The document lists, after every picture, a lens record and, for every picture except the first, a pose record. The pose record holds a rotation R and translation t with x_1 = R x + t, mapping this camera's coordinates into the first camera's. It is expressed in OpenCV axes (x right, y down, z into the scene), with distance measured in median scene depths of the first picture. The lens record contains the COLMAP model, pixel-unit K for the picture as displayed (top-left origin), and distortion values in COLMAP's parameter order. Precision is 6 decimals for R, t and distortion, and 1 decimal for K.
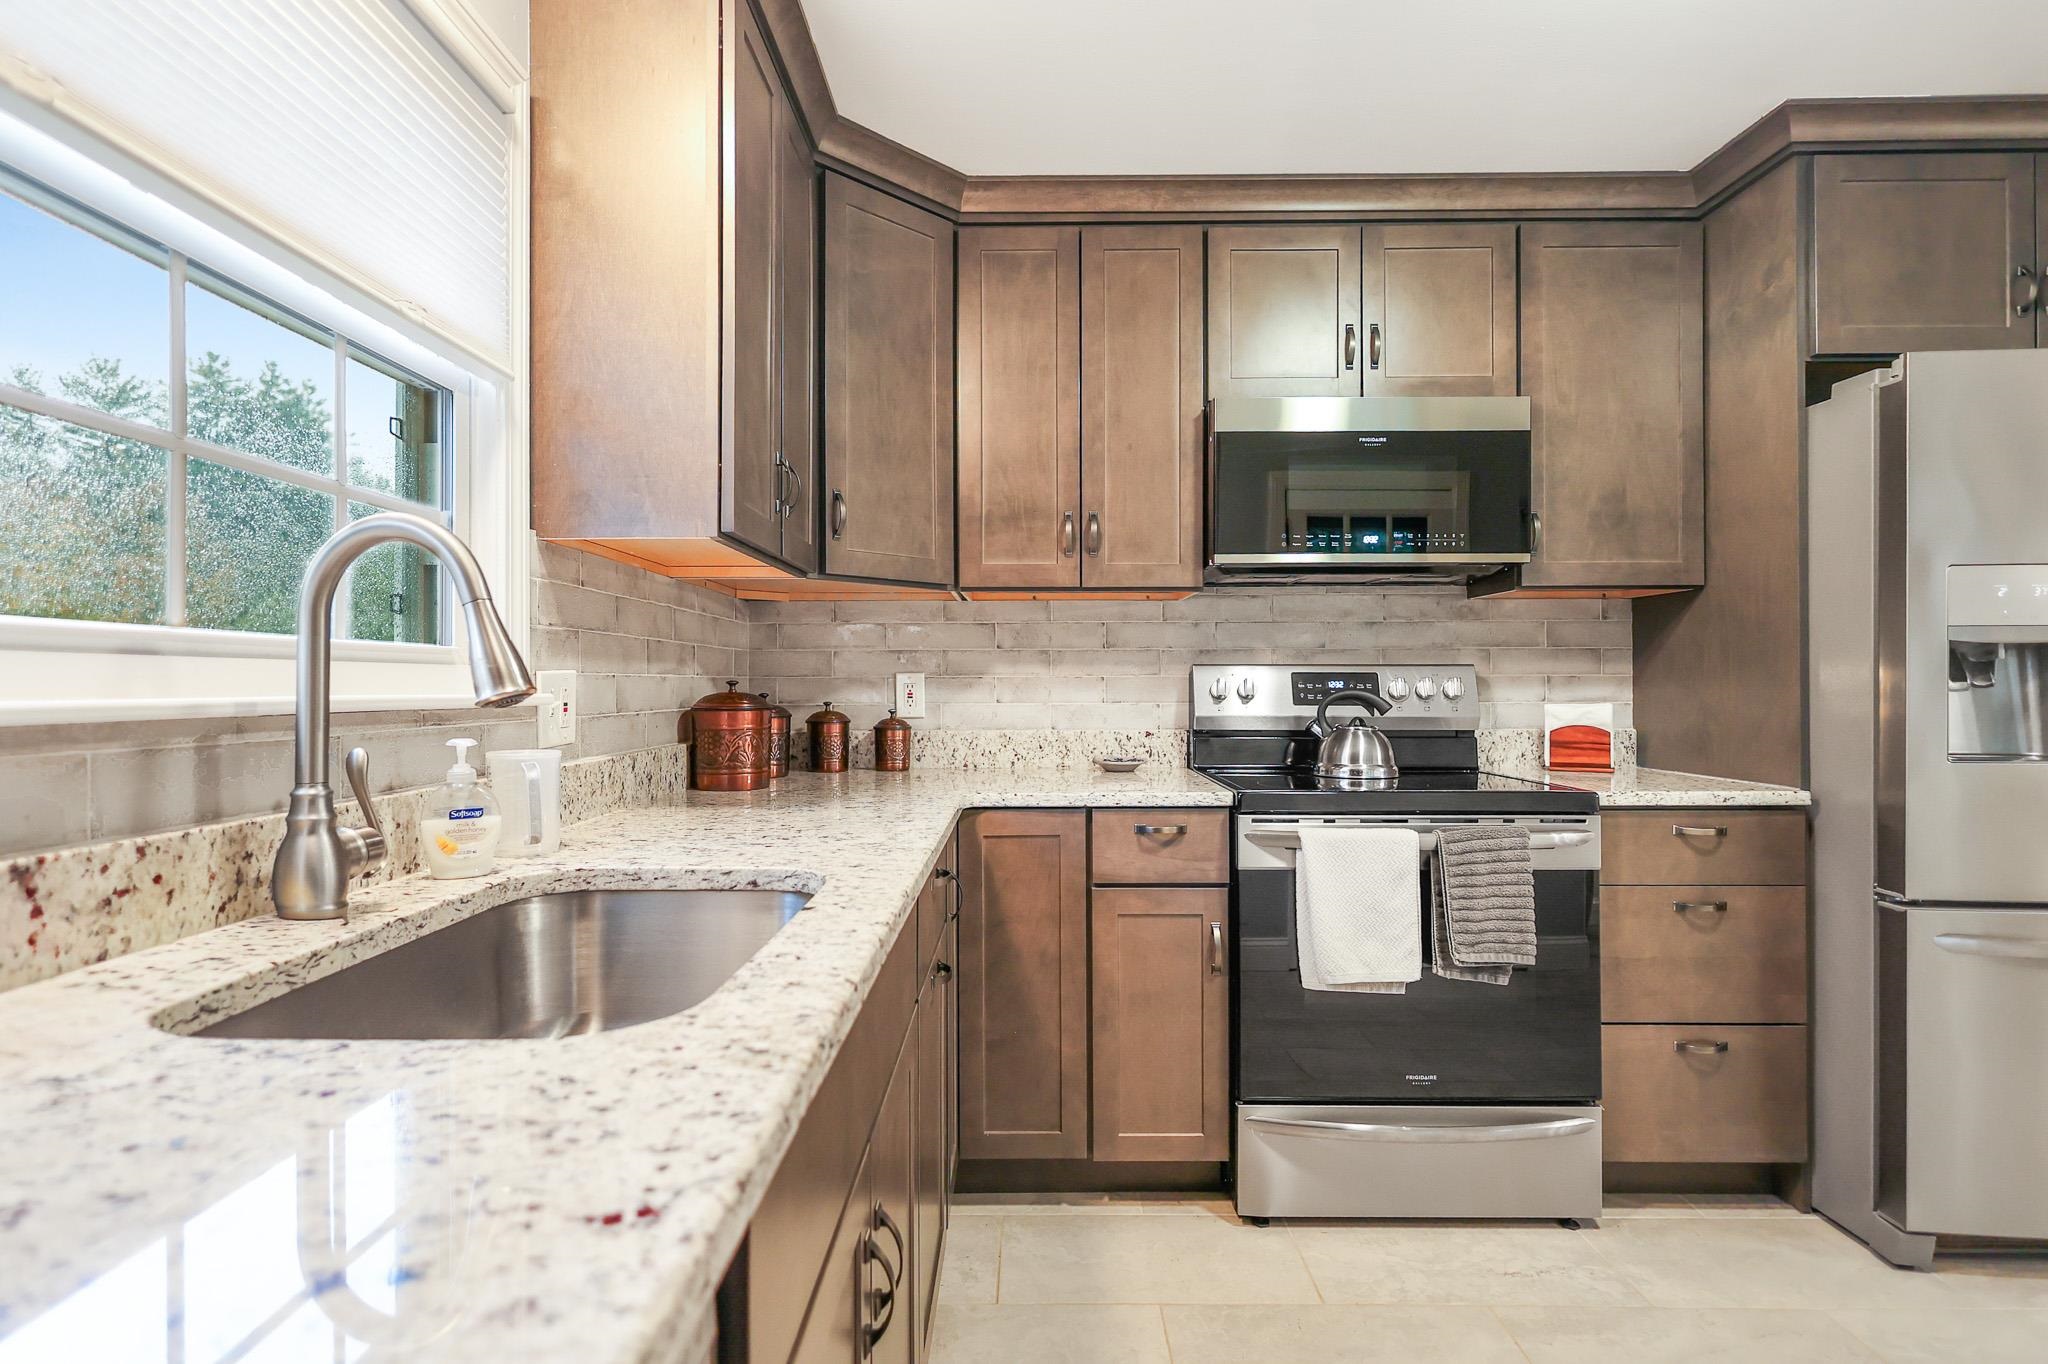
lens RADIAL K [[986.2, 0, 1025.8], [0, 986.2, 681.9], [0, 0, 1]] dist [-0.003015, 0.001755]
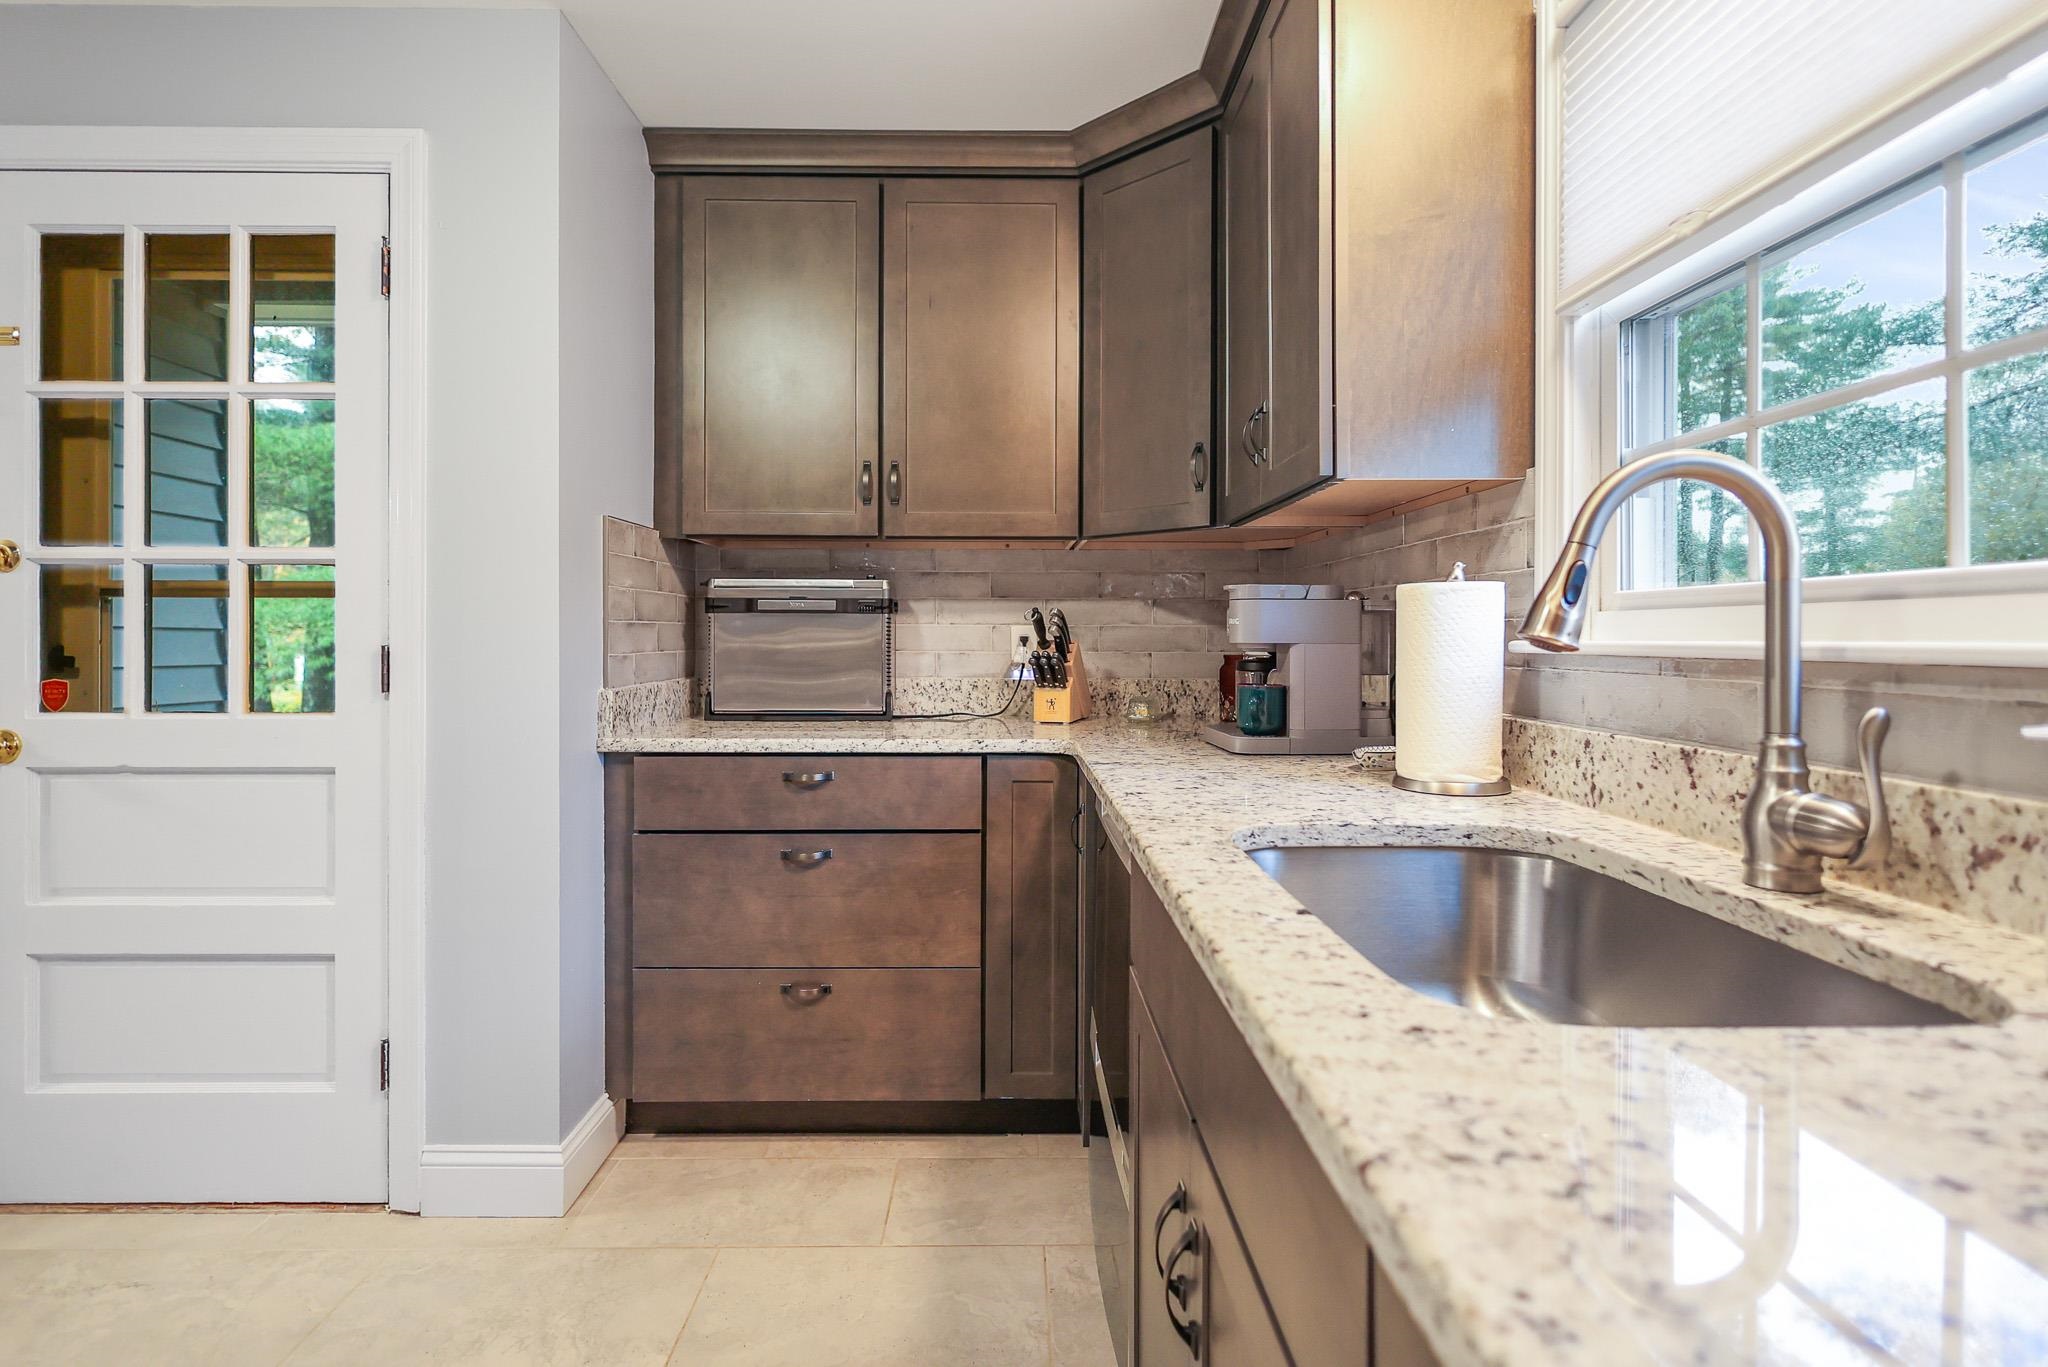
lens RADIAL K [[986.2, 0, 1042.1], [0, 986.2, 640.6], [0, 0, 1]] dist [-0.003015, 0.001755]
pose [[-0.999440, -0.000961, -0.033446, 0.005696], [-0.000911, 0.999998, -0.001512, 0.007288], [0.033448, -0.001481, -0.999439, 0.848457]]
